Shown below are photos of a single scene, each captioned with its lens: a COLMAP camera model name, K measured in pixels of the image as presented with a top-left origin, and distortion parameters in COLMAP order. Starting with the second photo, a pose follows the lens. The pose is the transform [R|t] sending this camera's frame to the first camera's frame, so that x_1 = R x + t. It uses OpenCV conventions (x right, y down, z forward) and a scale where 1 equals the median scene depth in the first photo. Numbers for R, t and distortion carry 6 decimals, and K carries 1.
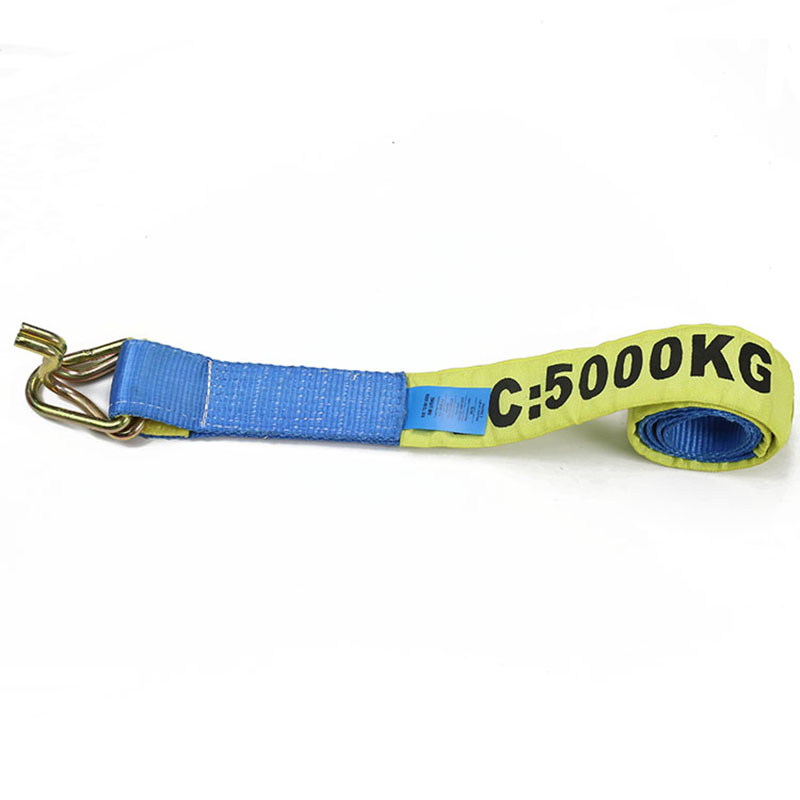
lens RADIAL K [[1851.9, 0, 402.5], [0, 1851.9, 403.0], [0, 0, 1]] dist [-0.167996, 0.000000]
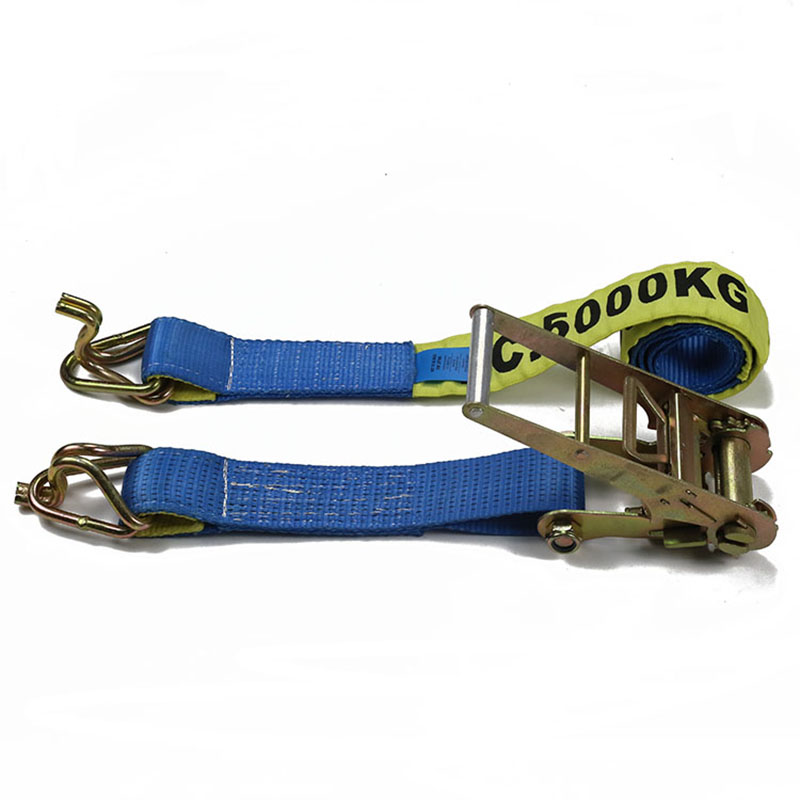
lens RADIAL K [[1851.9, 0, 398.3], [0, 1851.9, 396.8], [0, 0, 1]] dist [-0.167996, 0.000000]
pose [[0.997872, -0.028661, 0.058559, -0.072819], [0.043089, 0.963983, -0.262448, 0.306125], [-0.048928, 0.264413, 0.963167, -0.043671]]
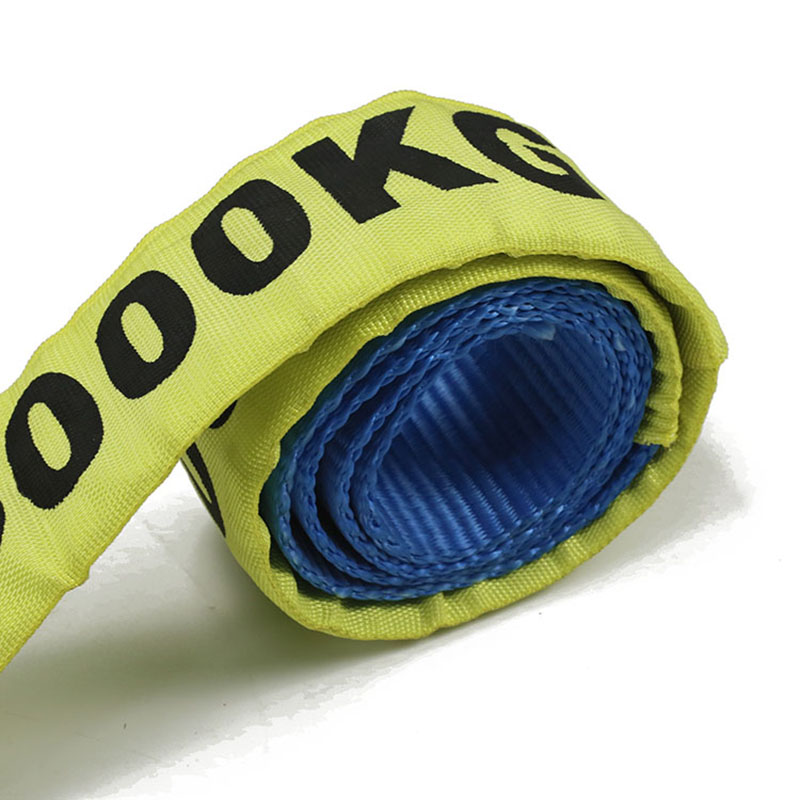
lens RADIAL K [[1851.9, 0, 398.2], [0, 1851.9, 401.5], [0, 0, 1]] dist [-0.167996, 0.000000]
pose [[0.840524, -0.367297, 0.398261, 0.036146], [0.492896, 0.823559, -0.280720, 0.083893], [-0.224884, 0.432253, 0.873261, 0.712522]]
